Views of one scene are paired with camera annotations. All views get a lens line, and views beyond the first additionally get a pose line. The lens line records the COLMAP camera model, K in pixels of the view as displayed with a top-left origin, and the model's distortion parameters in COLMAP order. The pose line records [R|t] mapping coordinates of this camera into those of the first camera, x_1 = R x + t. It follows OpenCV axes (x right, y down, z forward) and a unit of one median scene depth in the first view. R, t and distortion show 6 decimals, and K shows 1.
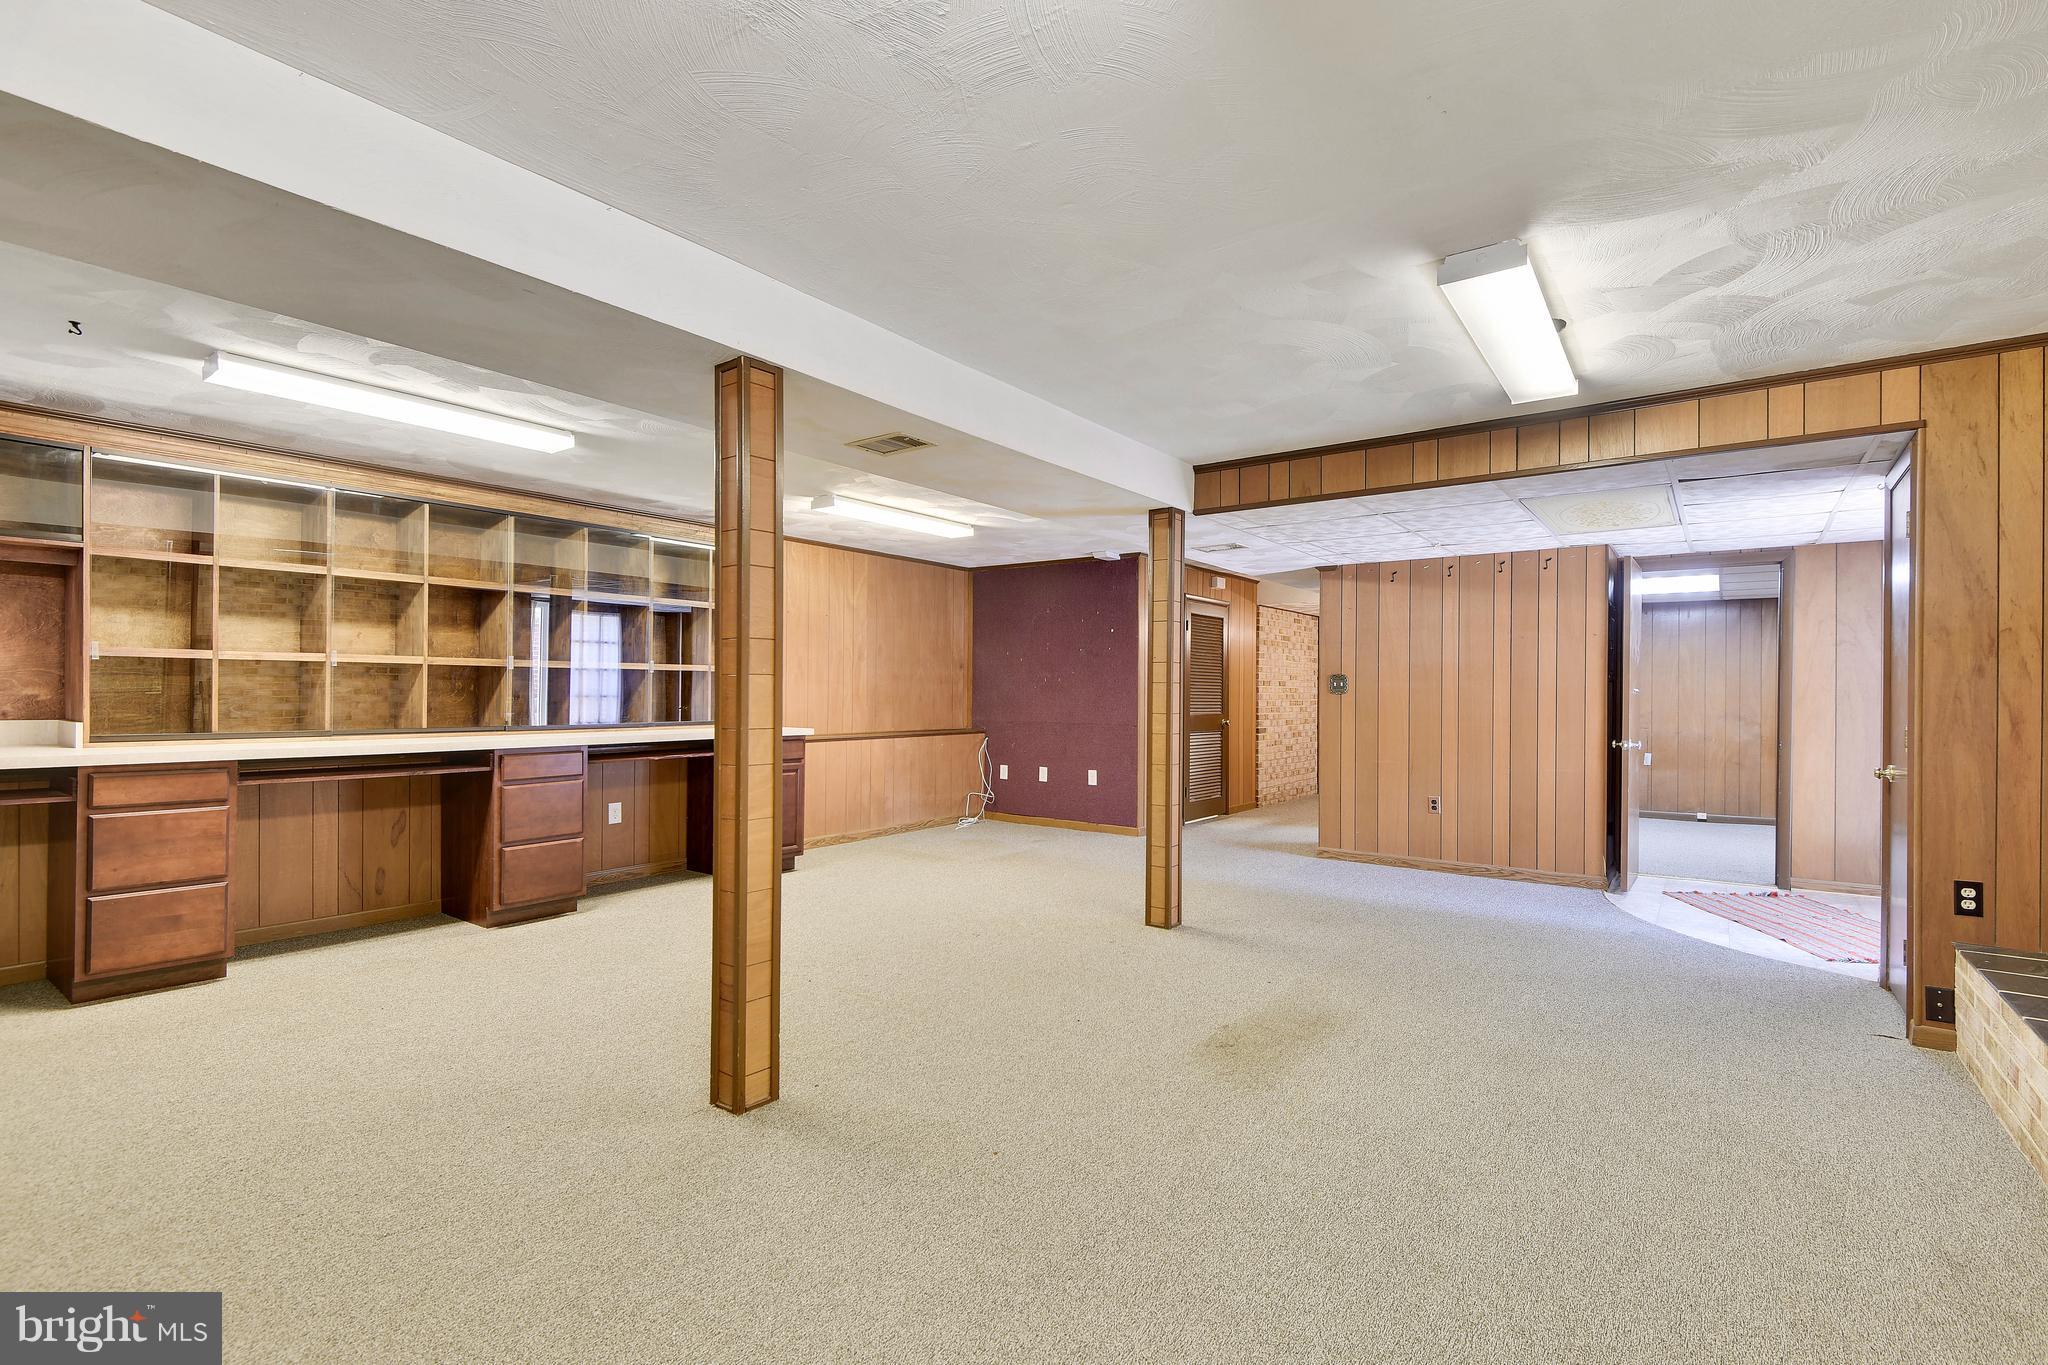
lens RADIAL K [[924.6, 0, 1023.6], [0, 924.6, 686.8], [0, 0, 1]] dist [-0.001209, -0.000041]
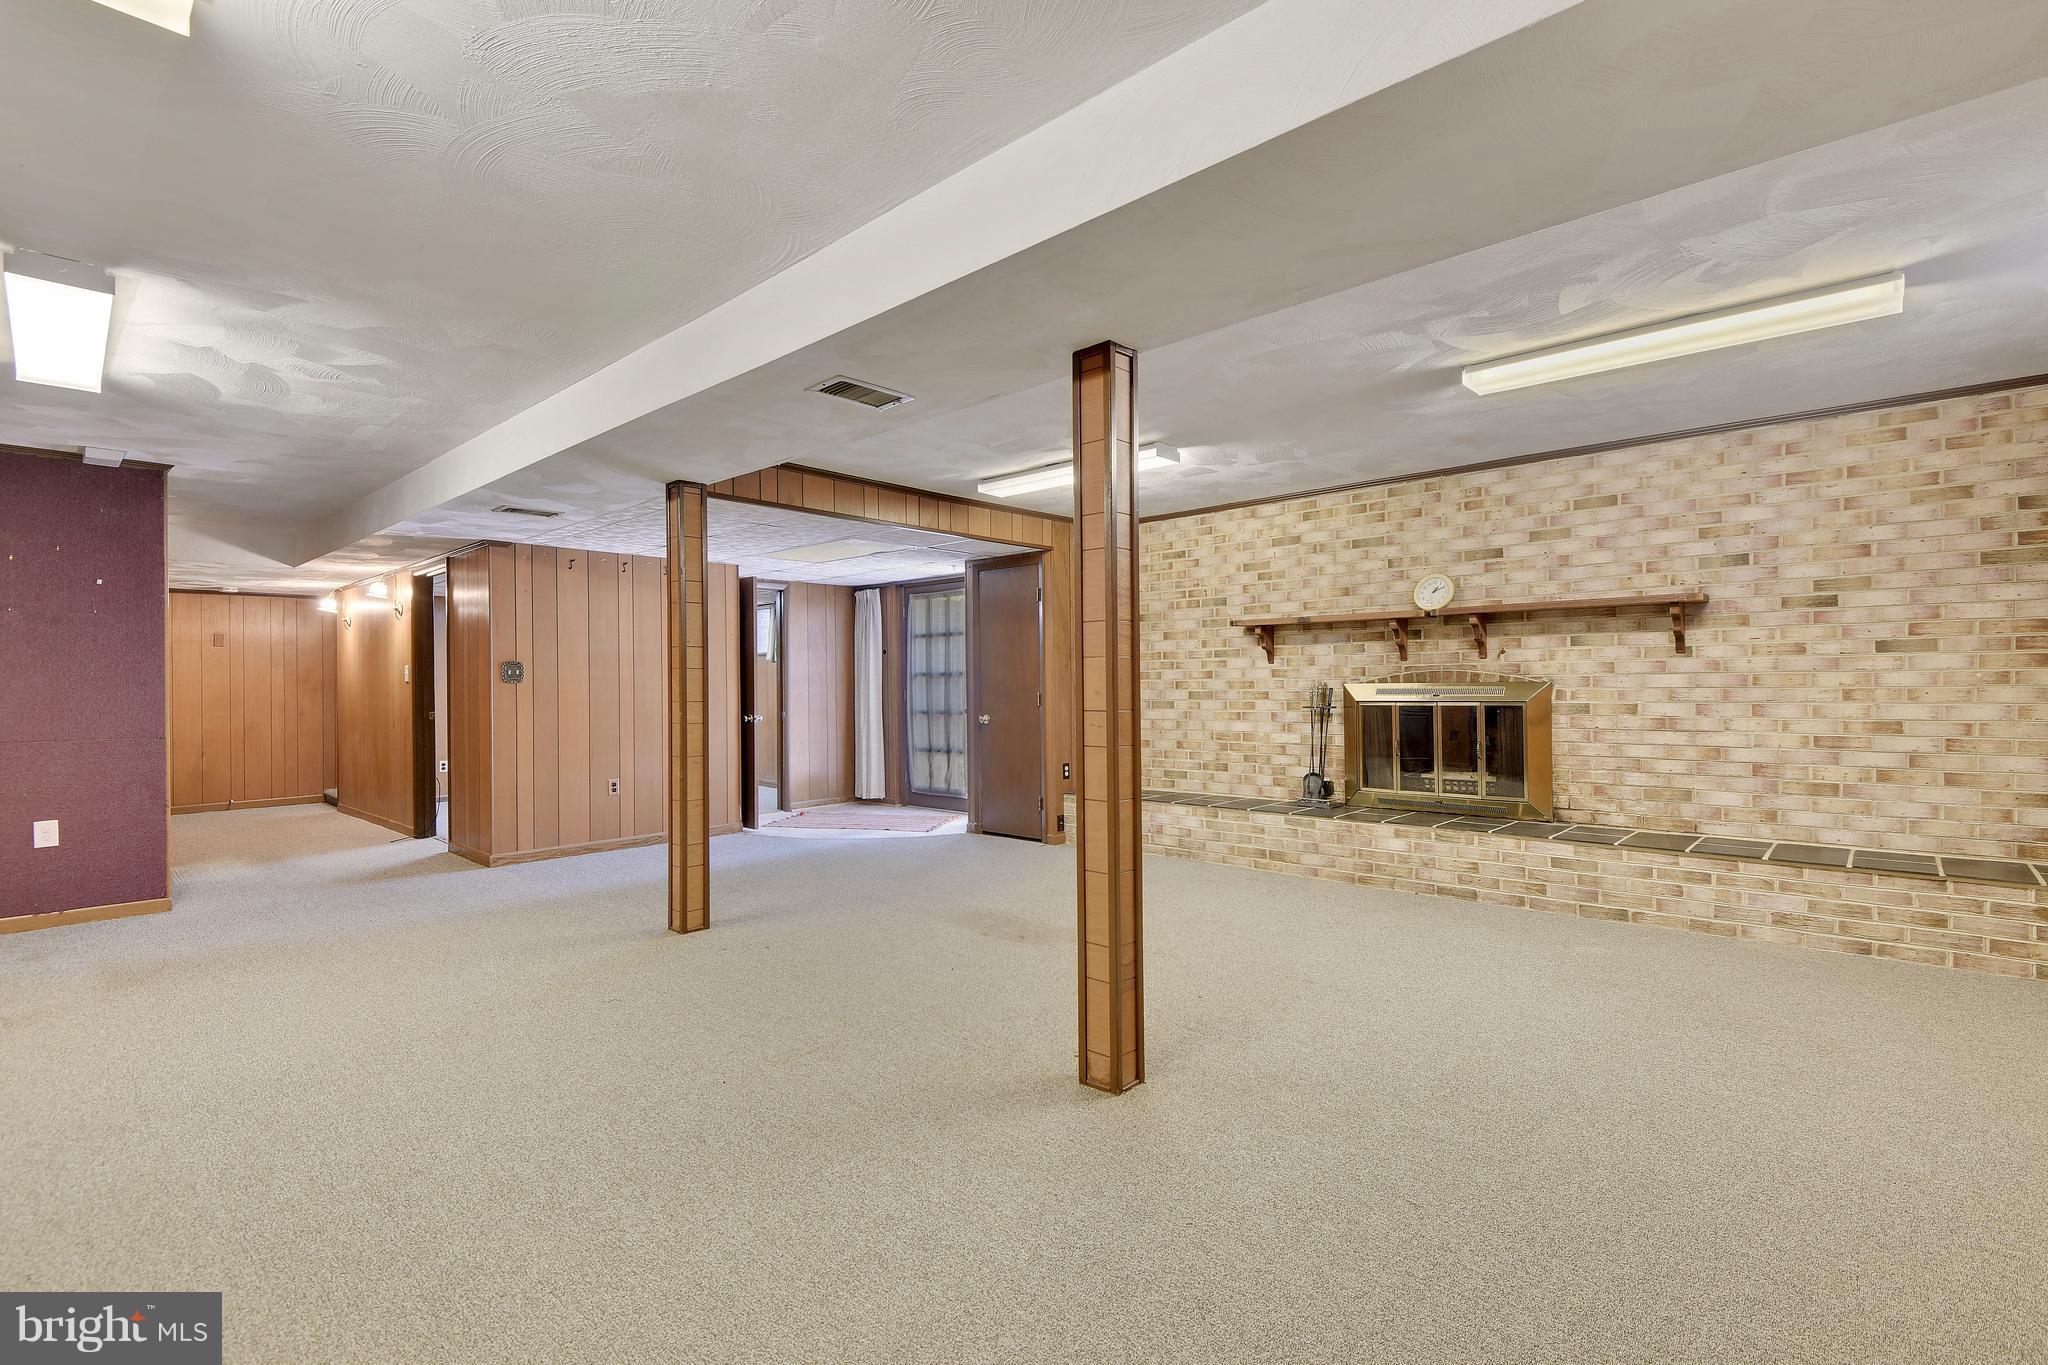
lens RADIAL K [[924.6, 0, 1021.2], [0, 924.6, 680.7], [0, 0, 1]] dist [-0.001209, -0.000041]
pose [[0.096548, -0.002510, 0.995325, -0.527564], [0.005463, 0.999983, 0.001992, 0.006339], [-0.995313, 0.005245, 0.096561, 0.412400]]
